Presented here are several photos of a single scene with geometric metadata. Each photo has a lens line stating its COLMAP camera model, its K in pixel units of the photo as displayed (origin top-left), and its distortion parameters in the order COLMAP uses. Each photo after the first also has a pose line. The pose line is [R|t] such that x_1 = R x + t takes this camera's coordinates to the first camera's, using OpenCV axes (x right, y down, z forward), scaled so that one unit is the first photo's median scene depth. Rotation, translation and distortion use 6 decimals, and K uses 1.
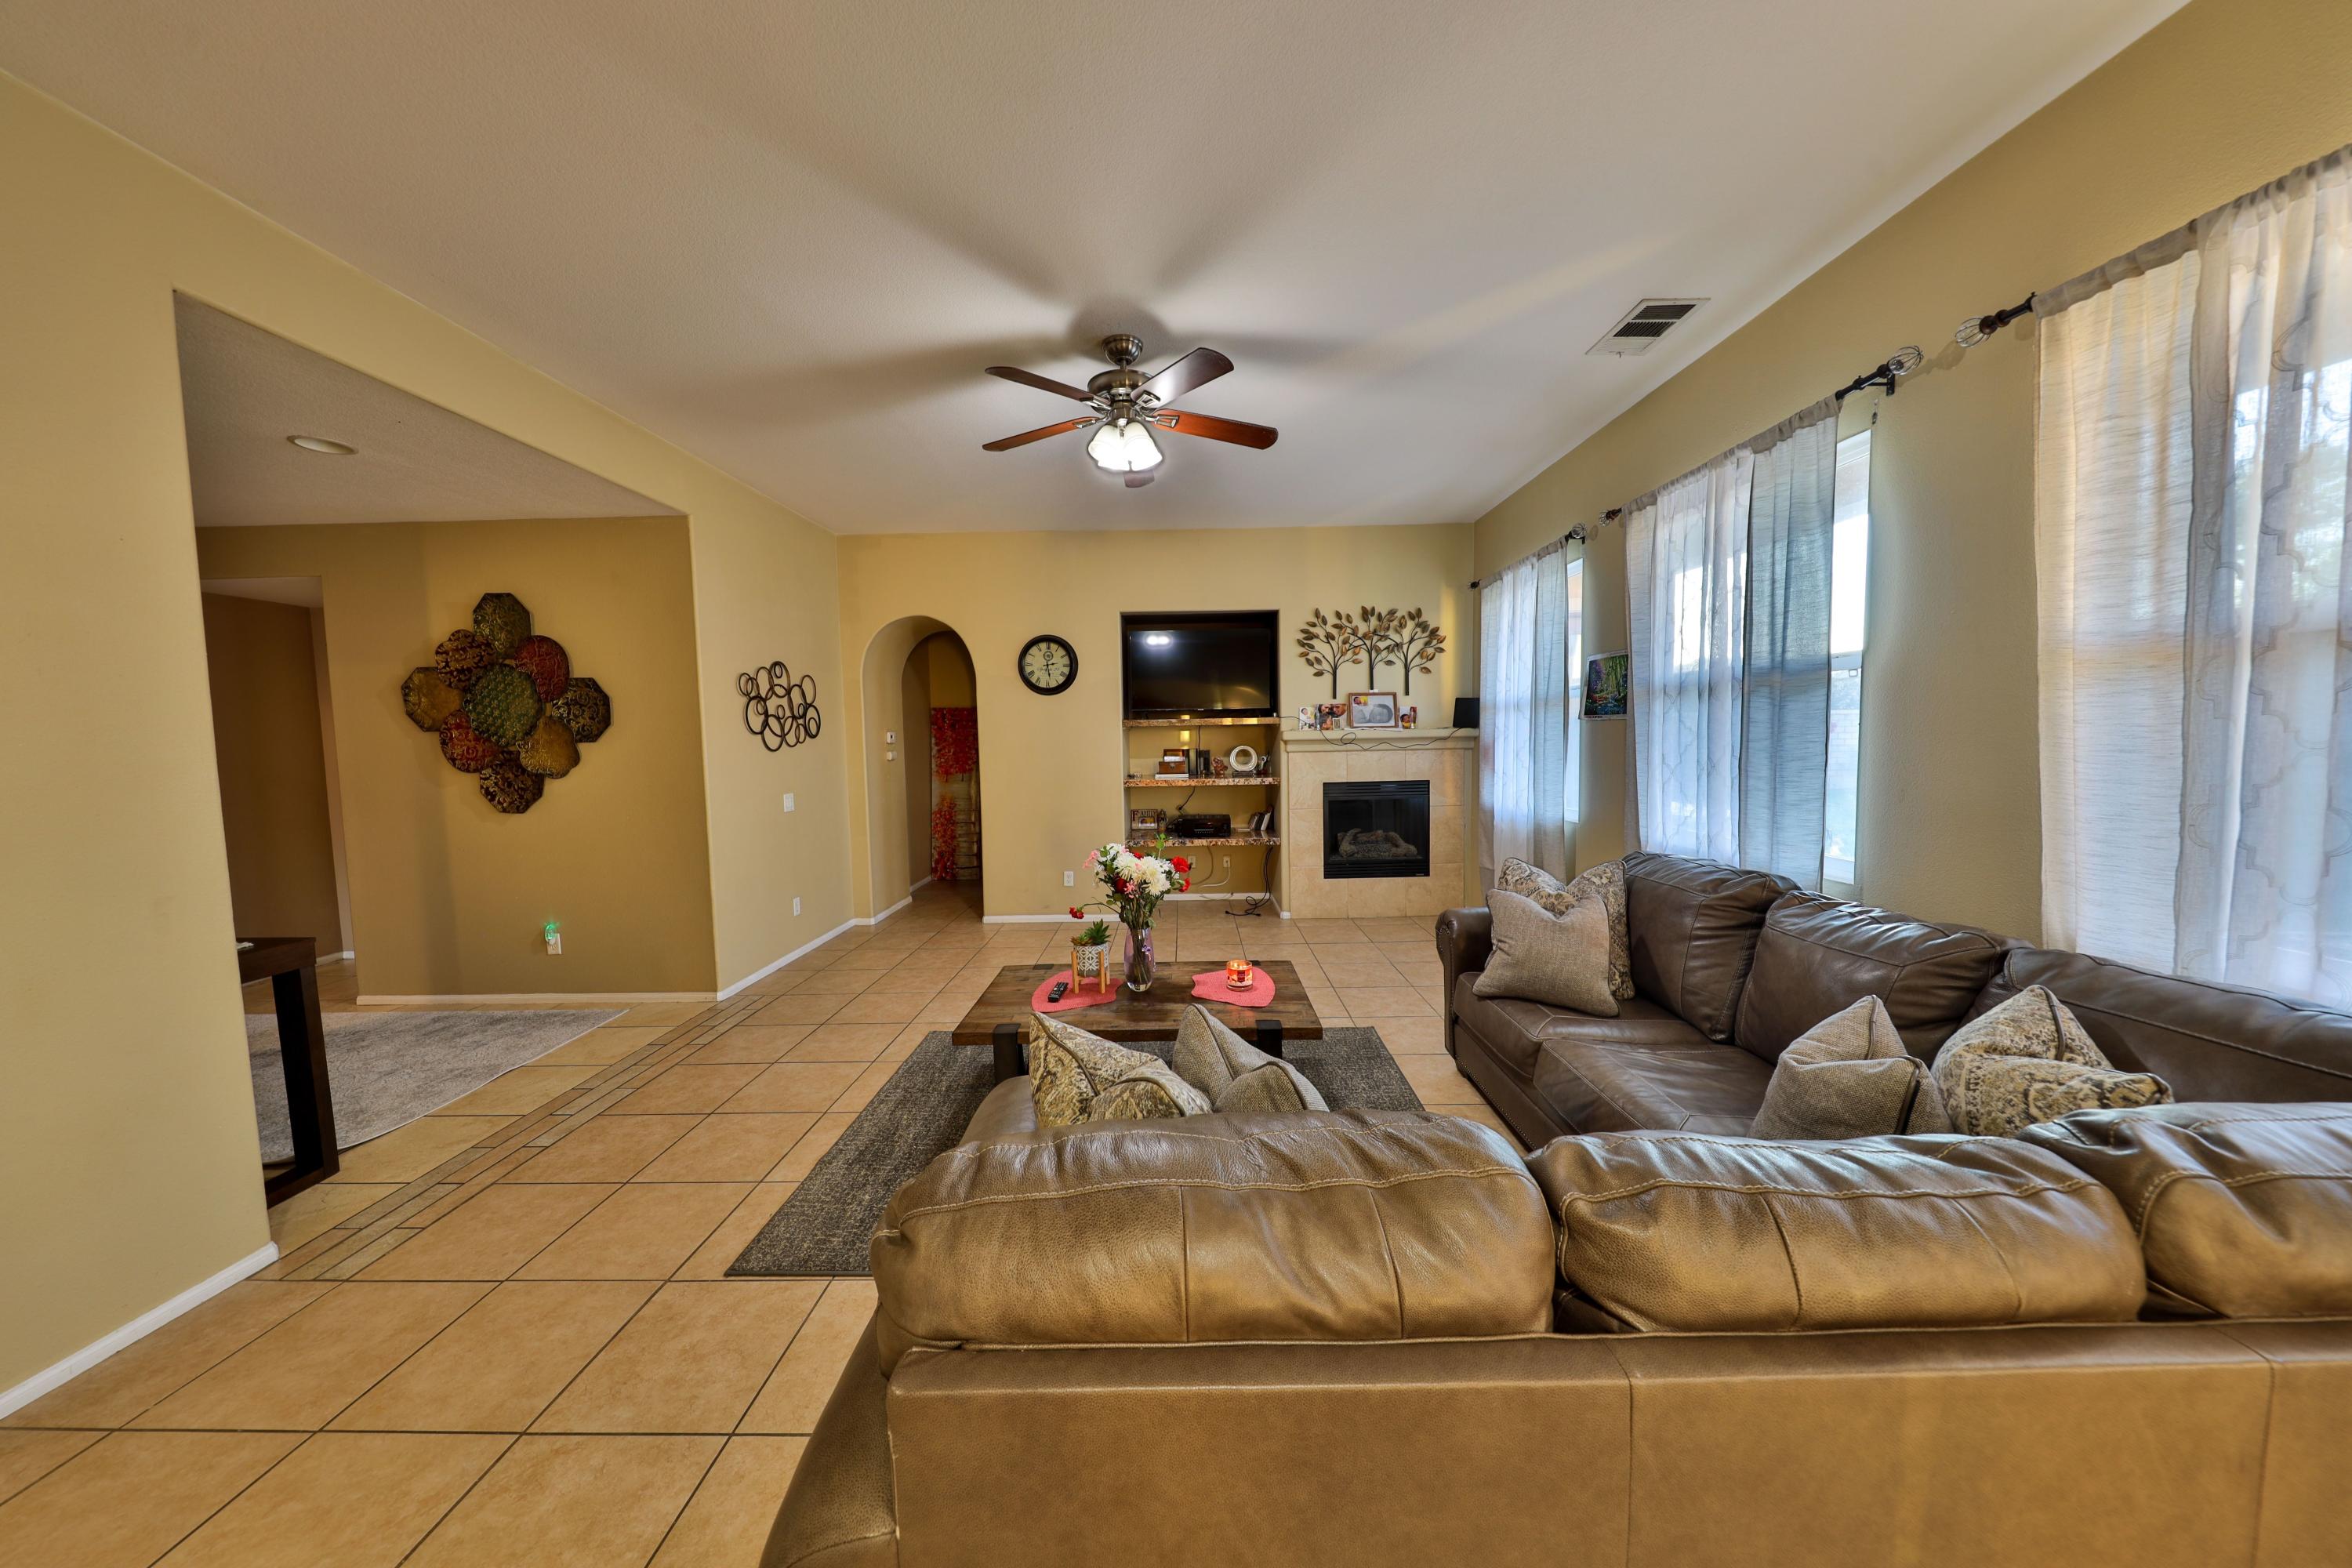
lens RADIAL K [[741.1, 0, 1176.0], [0, 741.1, 784.0], [0, 0, 1]] dist [0.000350, -0.003895]
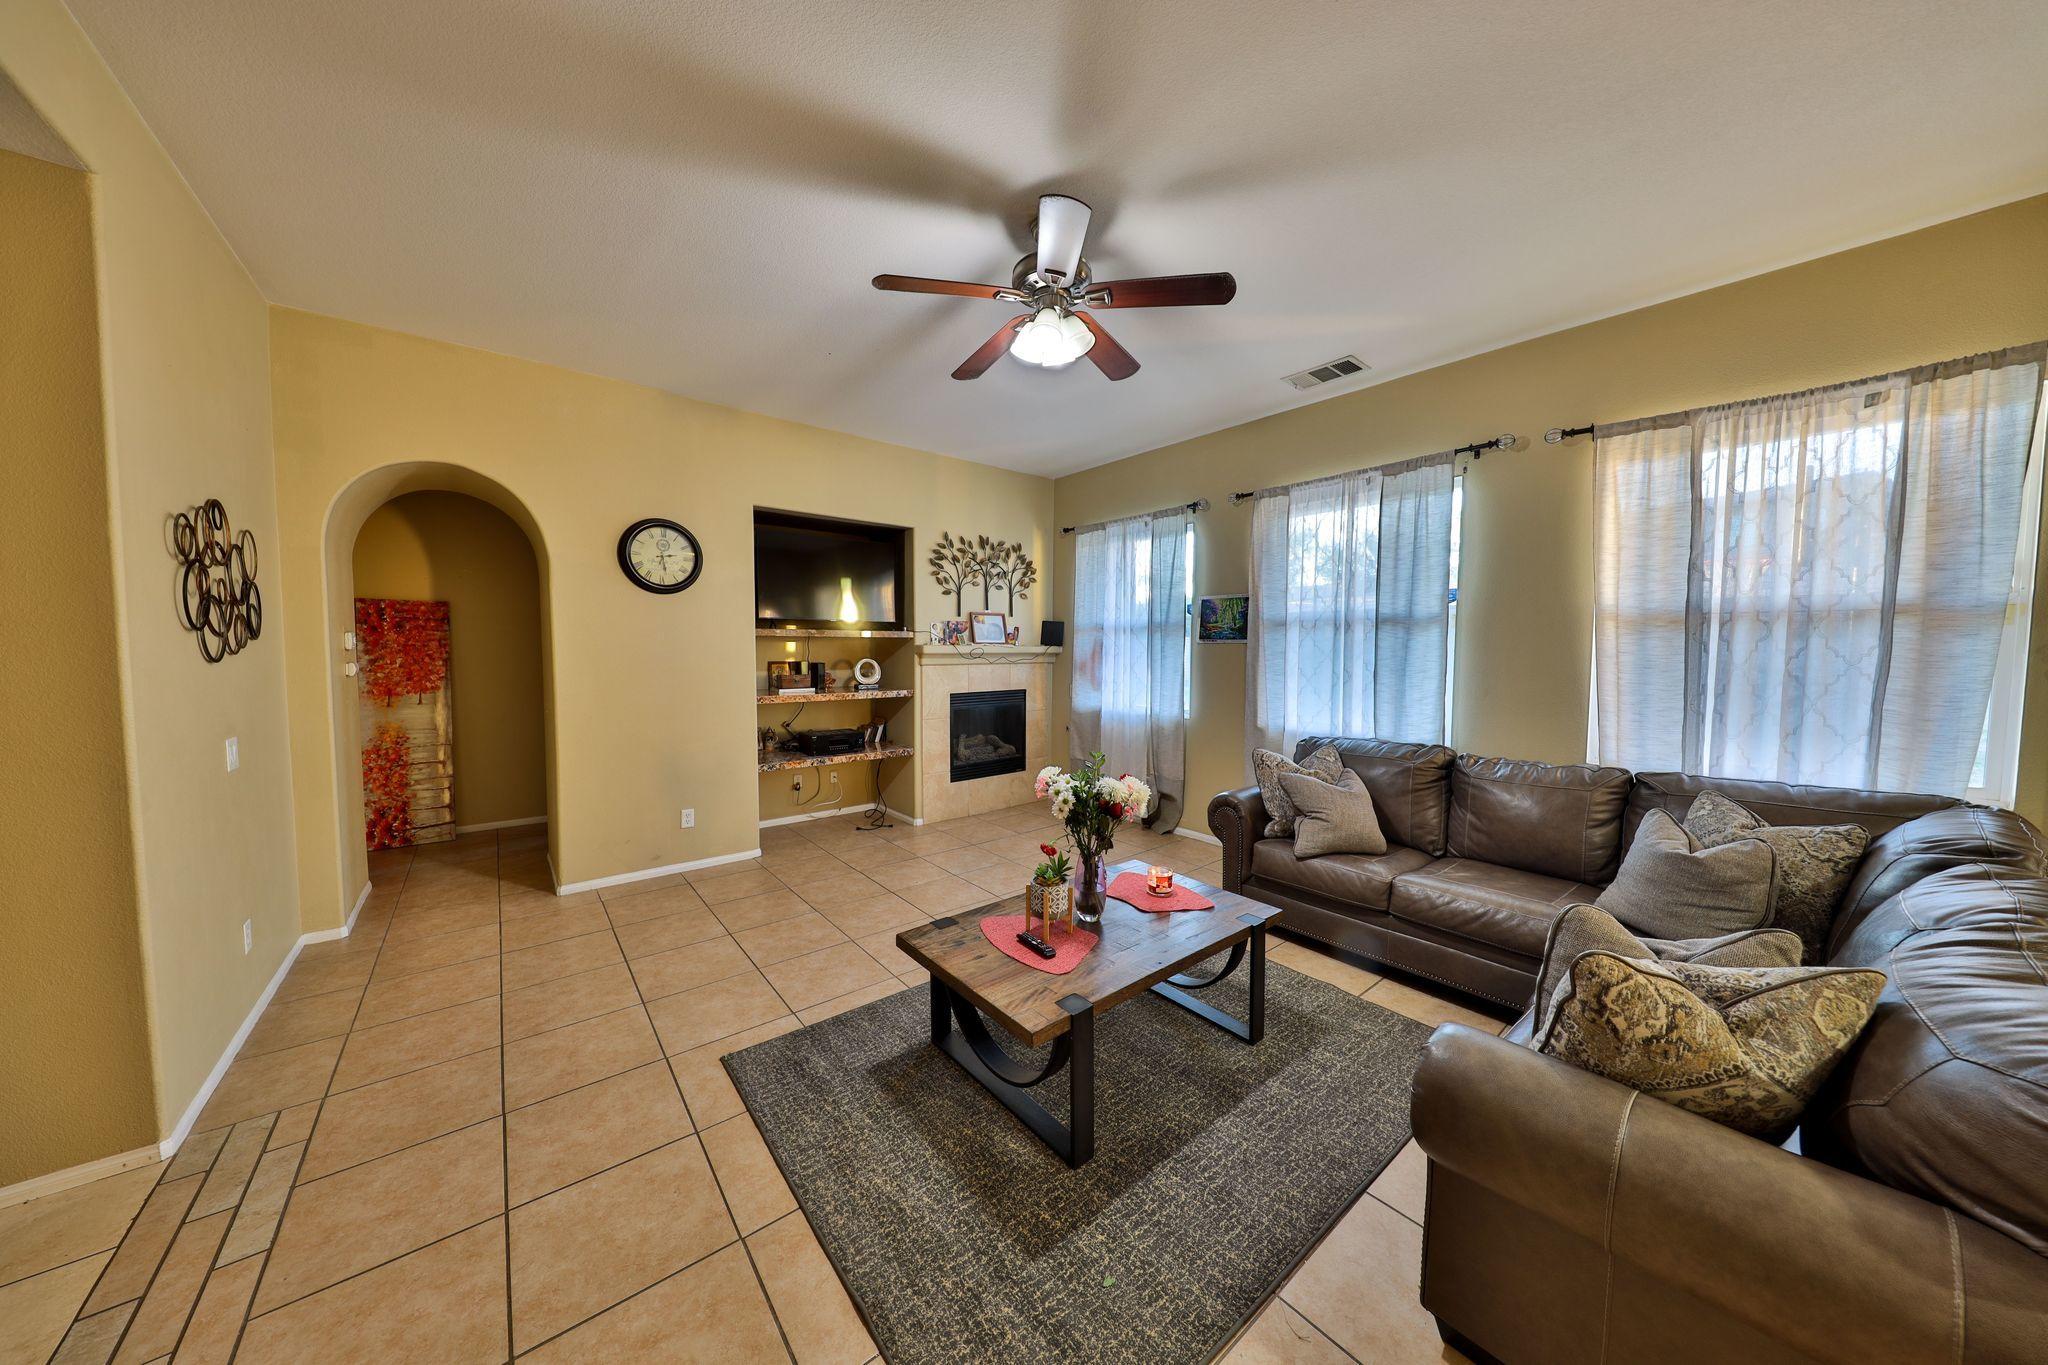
lens RADIAL K [[645.3, 0, 1024.0], [0, 645.3, 682.5], [0, 0, 1]] dist [0.000350, -0.003895]
pose [[0.769806, -0.014629, 0.638110, -0.320676], [0.023833, 0.999699, -0.005834, -0.010295], [-0.637833, 0.019699, 0.769923, 0.211845]]
